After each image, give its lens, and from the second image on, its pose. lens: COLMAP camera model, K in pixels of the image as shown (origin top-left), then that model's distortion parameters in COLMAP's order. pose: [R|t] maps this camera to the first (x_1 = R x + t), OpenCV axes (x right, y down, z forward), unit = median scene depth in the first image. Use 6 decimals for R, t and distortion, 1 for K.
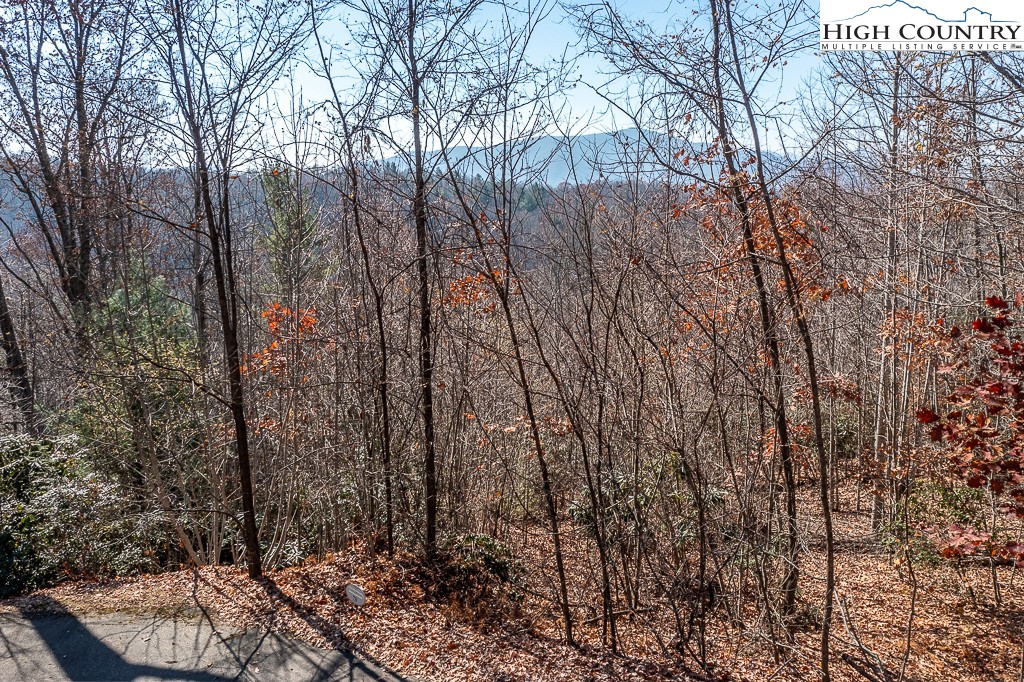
lens RADIAL K [[817.4, 0, 512.7], [0, 817.4, 340.5], [0, 0, 1]] dist [-0.014695, 0.010101]
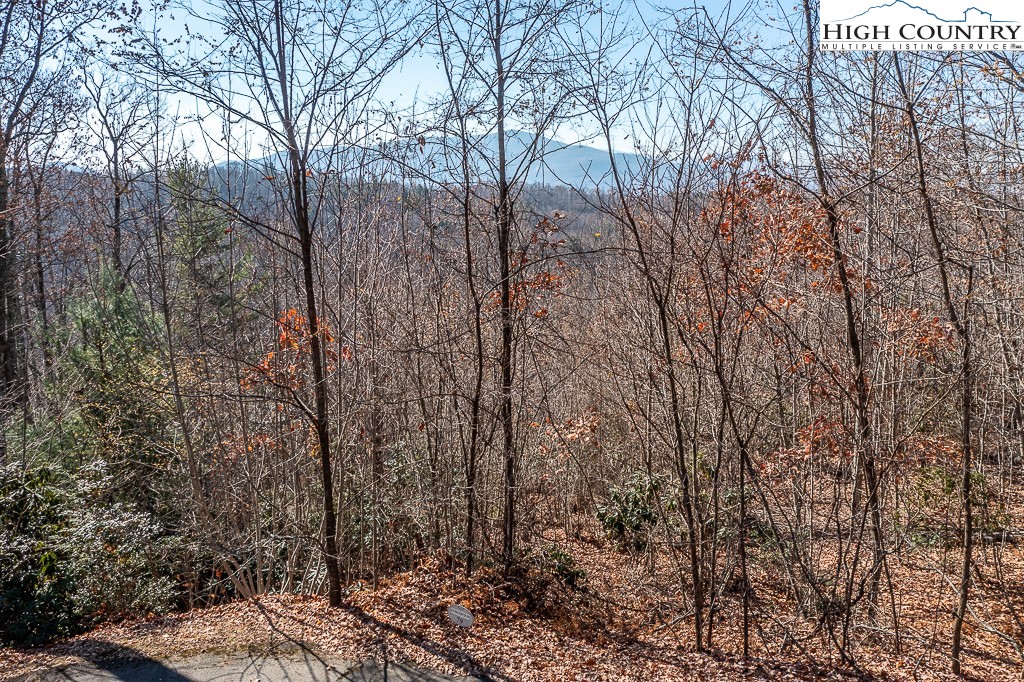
lens RADIAL K [[817.4, 0, 512.0], [0, 817.4, 341.0], [0, 0, 1]] dist [-0.014695, 0.010101]
pose [[0.989941, -0.023665, 0.139489, -0.254019], [0.023865, 0.999715, 0.000239, -0.009193], [-0.139455, 0.003092, 0.990224, 0.042450]]
